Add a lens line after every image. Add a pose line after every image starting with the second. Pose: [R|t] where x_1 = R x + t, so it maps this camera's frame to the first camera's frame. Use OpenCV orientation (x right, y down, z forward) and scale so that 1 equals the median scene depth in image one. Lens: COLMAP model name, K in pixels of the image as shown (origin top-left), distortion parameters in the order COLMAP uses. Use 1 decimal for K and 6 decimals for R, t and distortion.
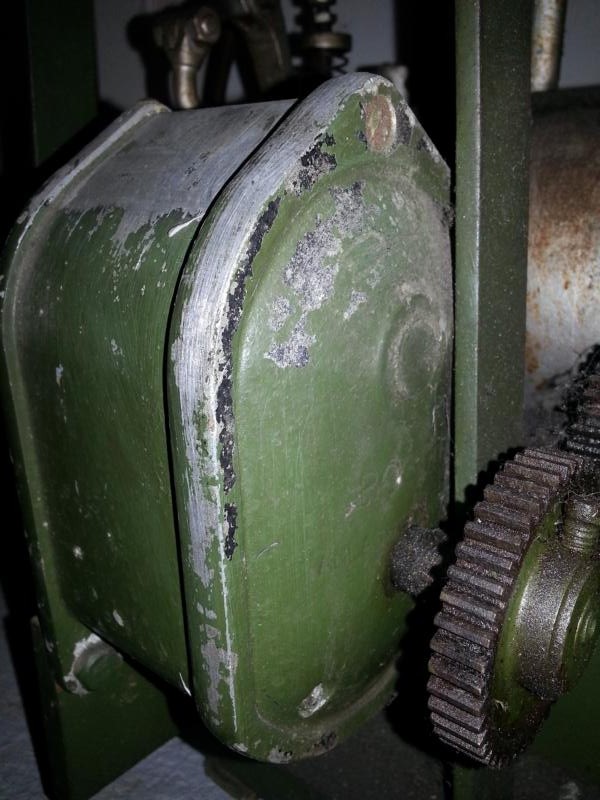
lens RADIAL K [[662.6, 0, 301.5], [0, 662.6, 400.6], [0, 0, 1]] dist [0.036333, -0.031949]
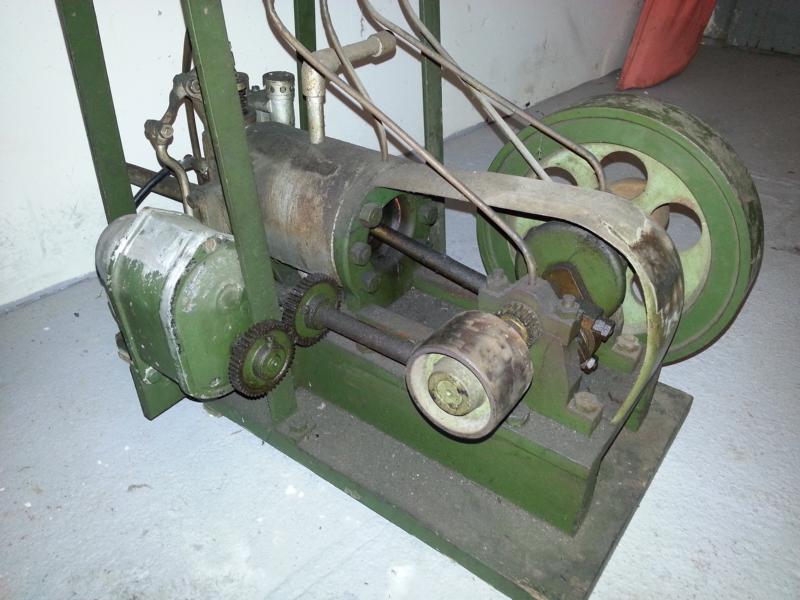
lens RADIAL K [[662.6, 0, 404.0], [0, 662.6, 301.8], [0, 0, 1]] dist [0.036333, -0.031949]
pose [[0.997814, -0.027383, 0.060148, 1.022428], [0.007109, 0.949315, 0.314245, -1.339505], [-0.065704, -0.313130, 0.947435, -2.871329]]
